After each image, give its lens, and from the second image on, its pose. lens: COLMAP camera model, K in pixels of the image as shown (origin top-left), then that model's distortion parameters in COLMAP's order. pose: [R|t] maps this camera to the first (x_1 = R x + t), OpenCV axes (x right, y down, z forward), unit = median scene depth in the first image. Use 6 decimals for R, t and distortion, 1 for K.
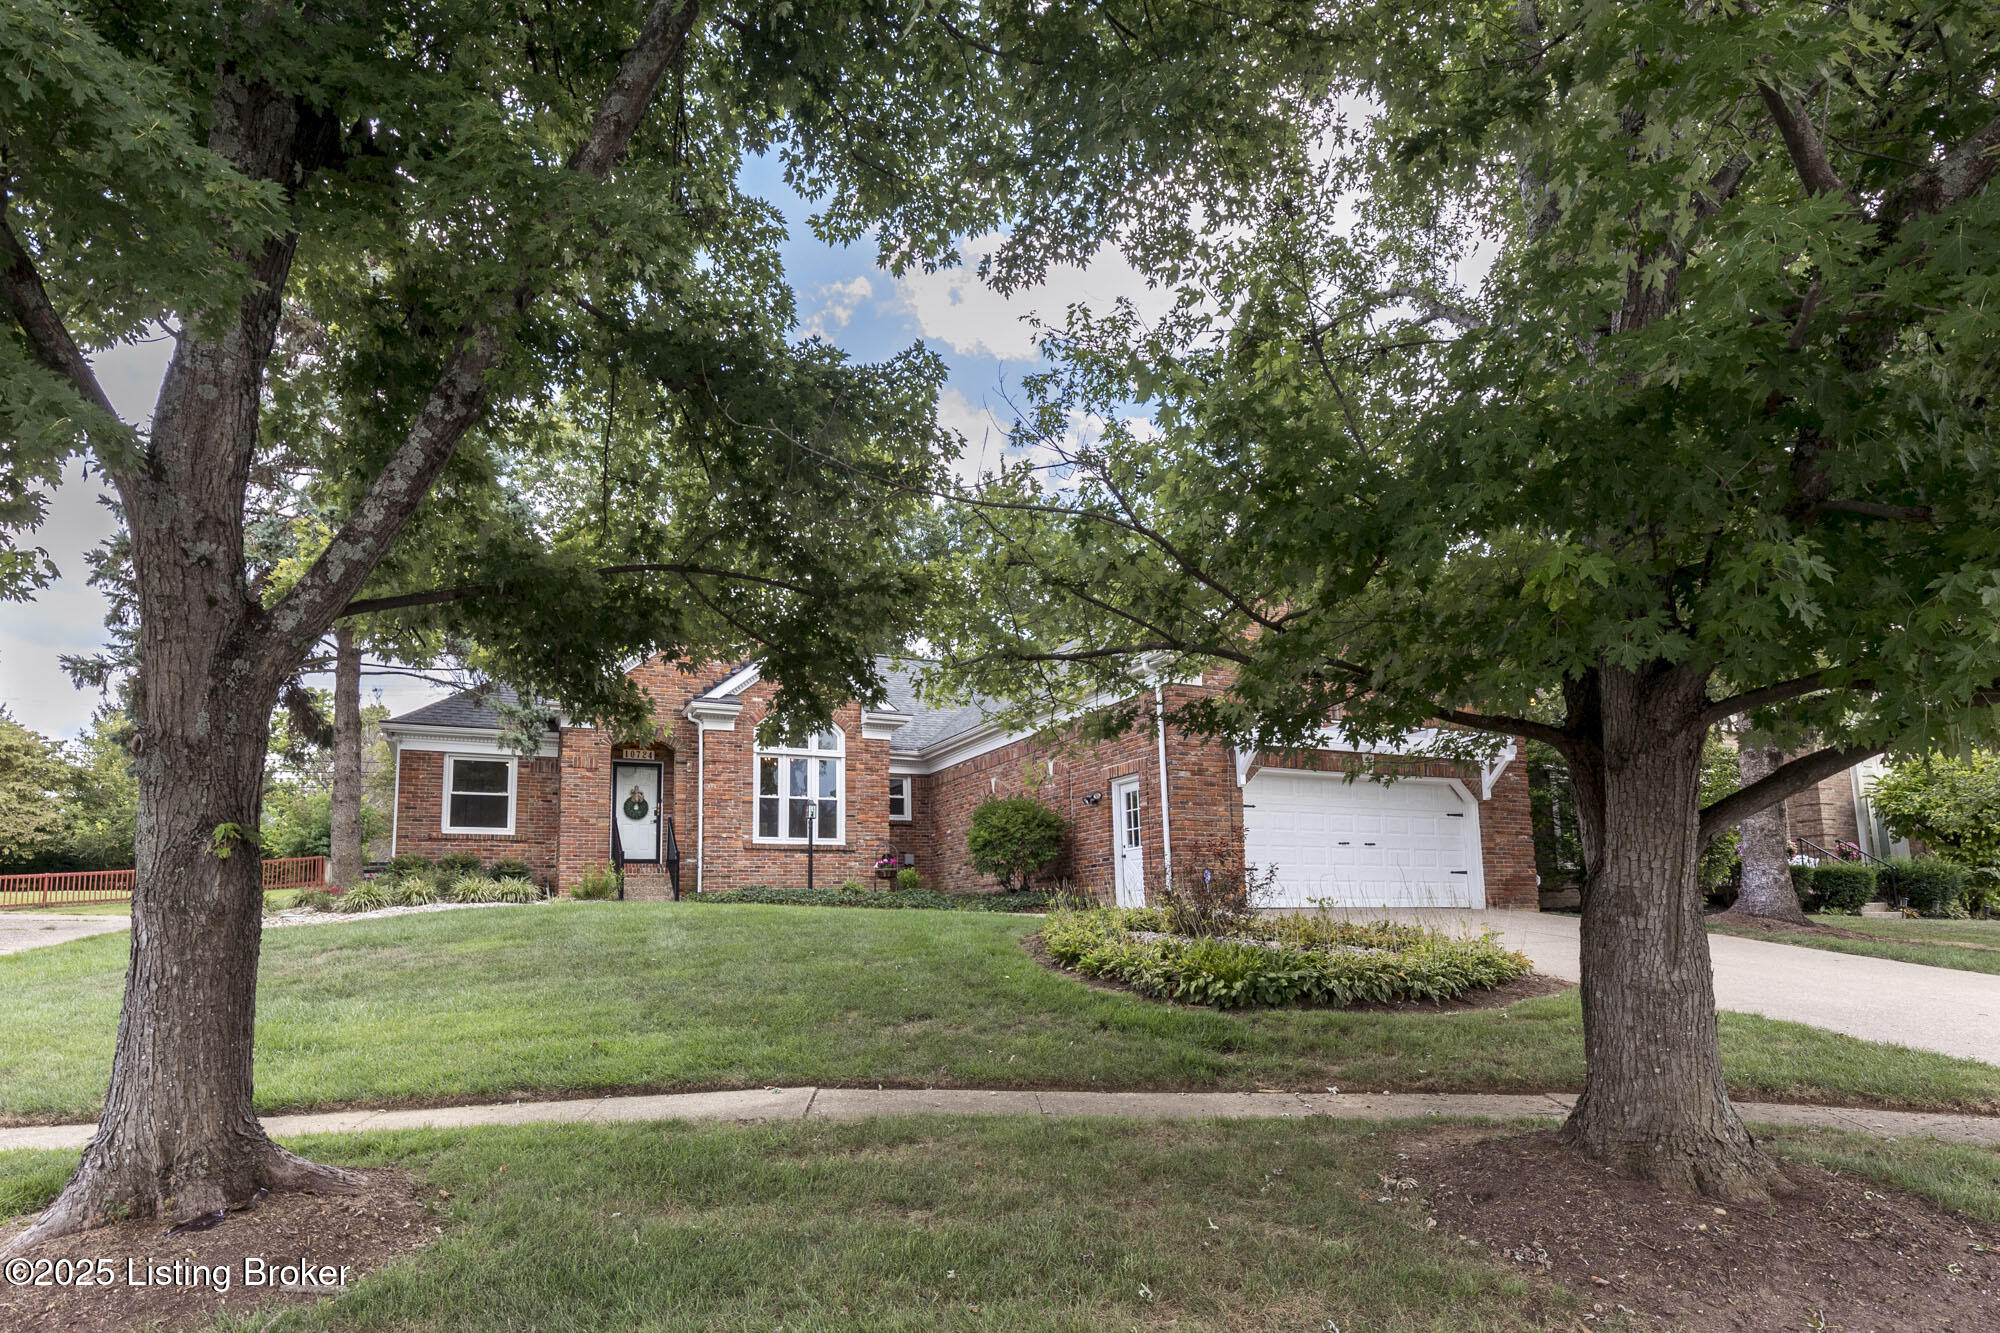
lens RADIAL K [[1017.3, 0, 937.8], [0, 1017.3, 792.8], [0, 0, 1]] dist [0.020641, -0.000079]
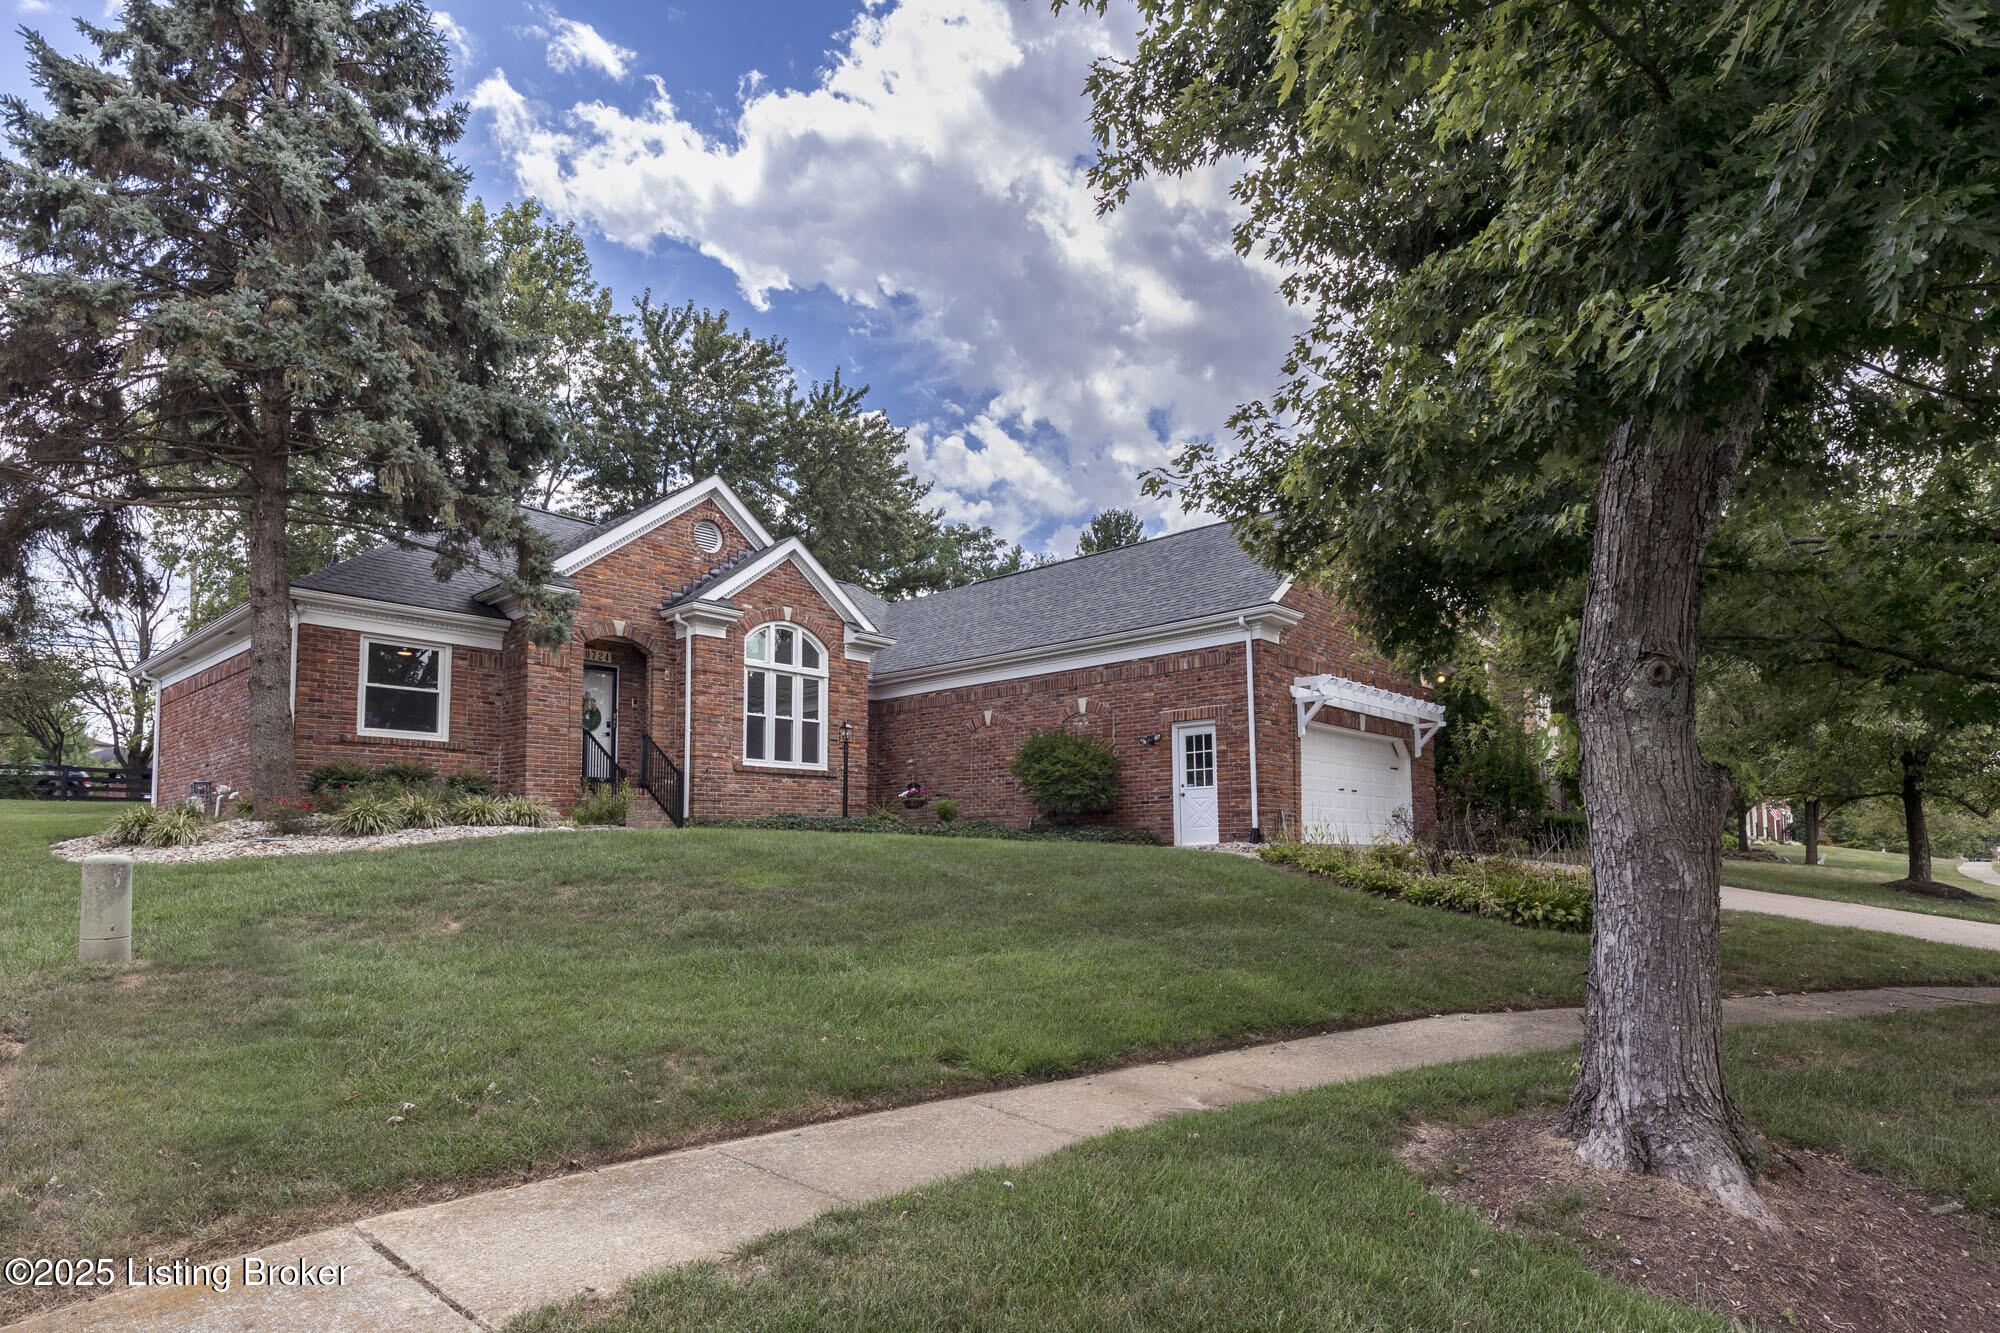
lens RADIAL K [[1019.5, 0, 998.1], [0, 1019.5, 762.1], [0, 0, 1]] dist [0.023330, -0.000091]
pose [[0.912562, 0.045021, 0.406453, -0.346572], [-0.060925, 0.997797, 0.026267, 0.009260], [-0.404375, -0.048734, 0.913294, 0.077751]]
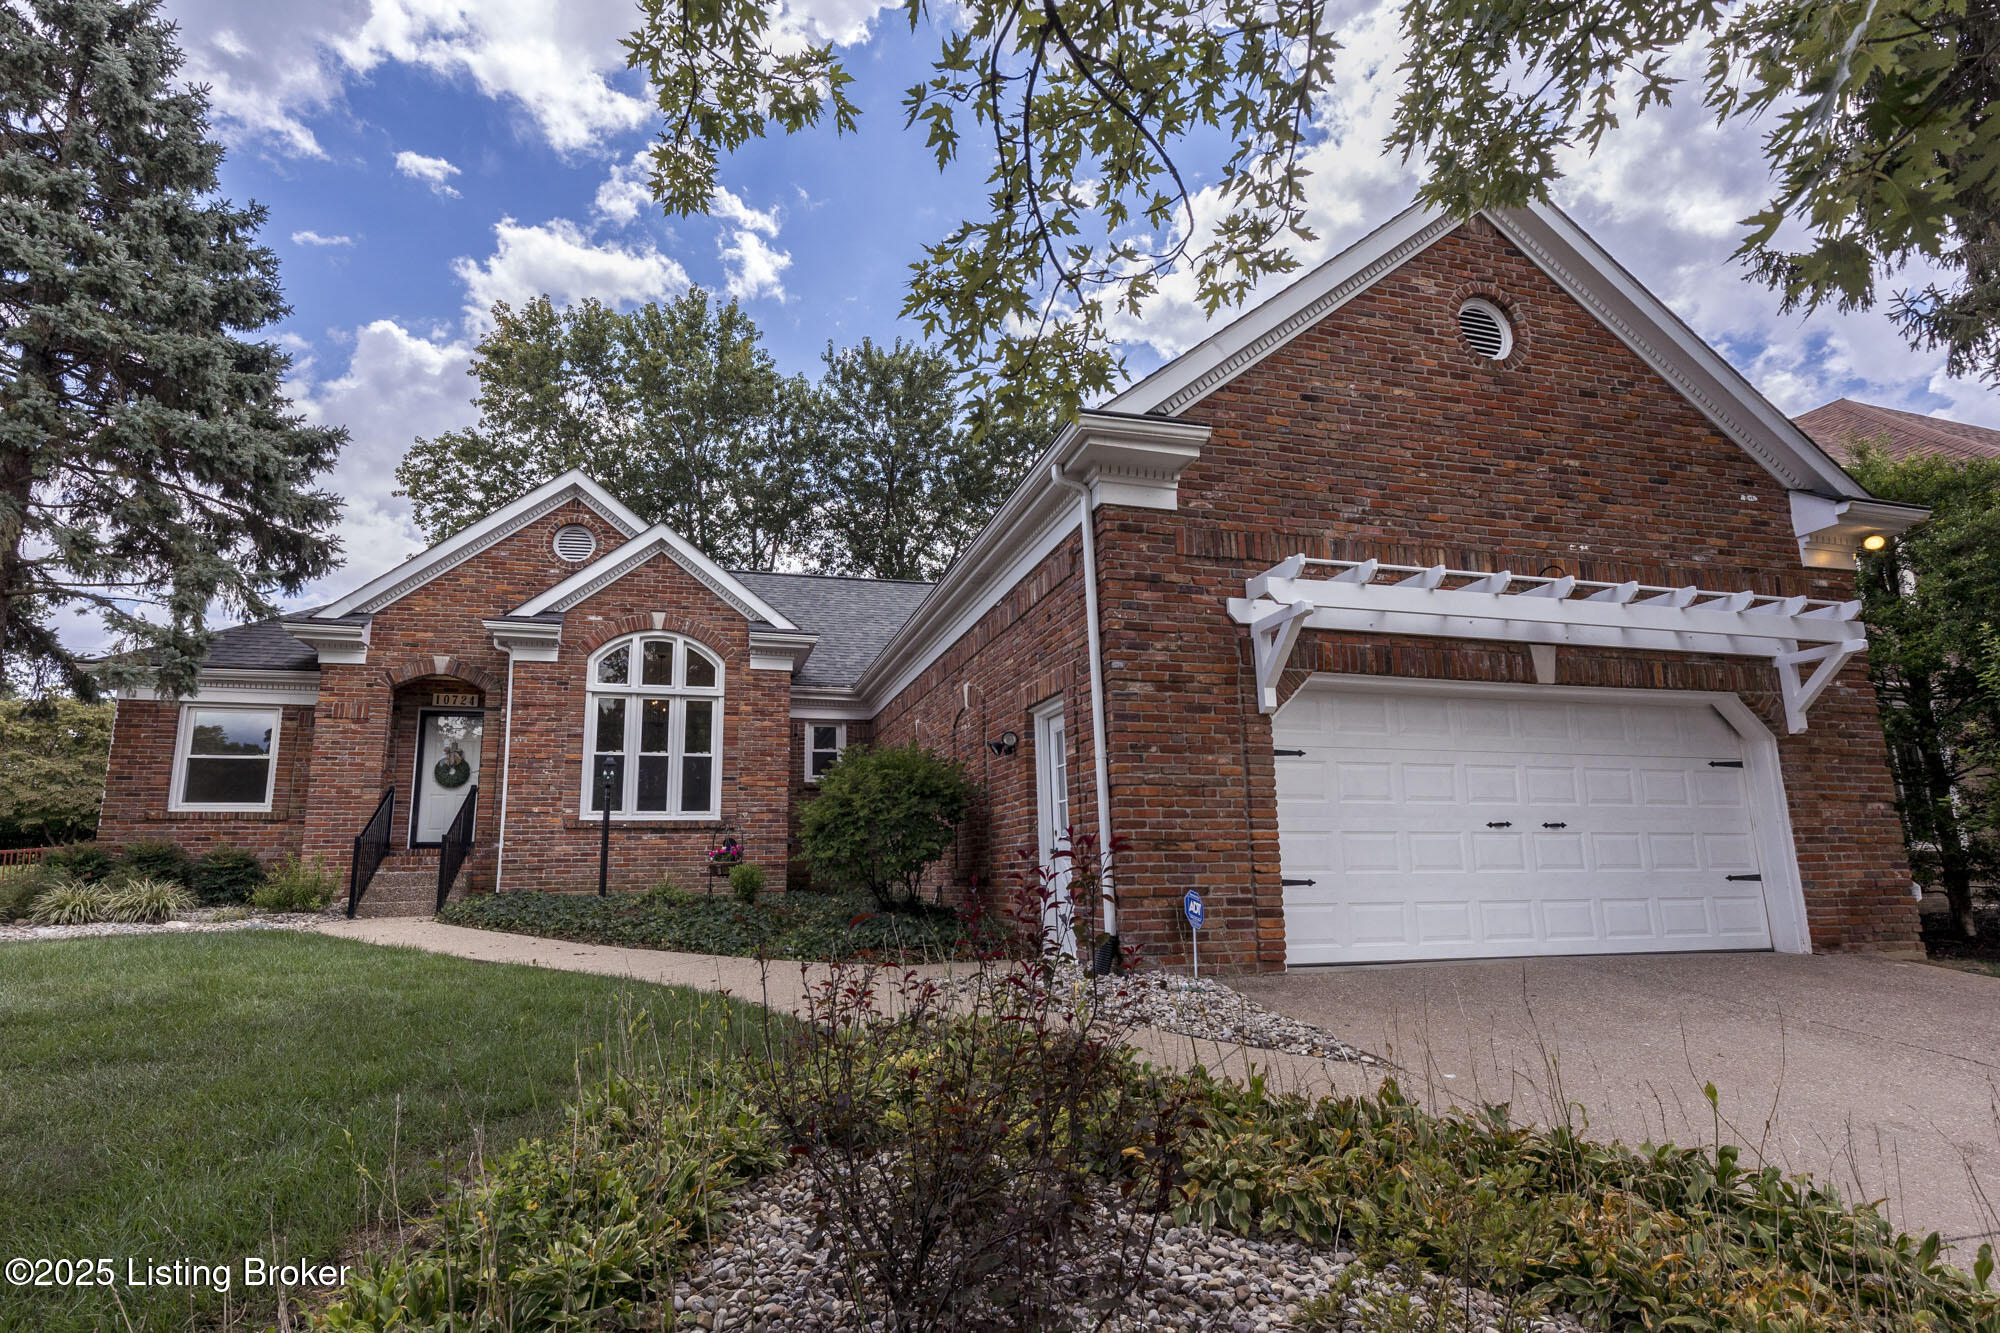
lens RADIAL K [[923.6, 0, 922.3], [0, 923.6, 708.1], [0, 0, 1]] dist [0.009040, -0.000045]
pose [[0.988451, -0.026047, -0.149286, 0.150702], [0.019127, 0.998683, -0.047606, 0.007291], [0.150329, 0.044201, 0.987647, 0.405888]]
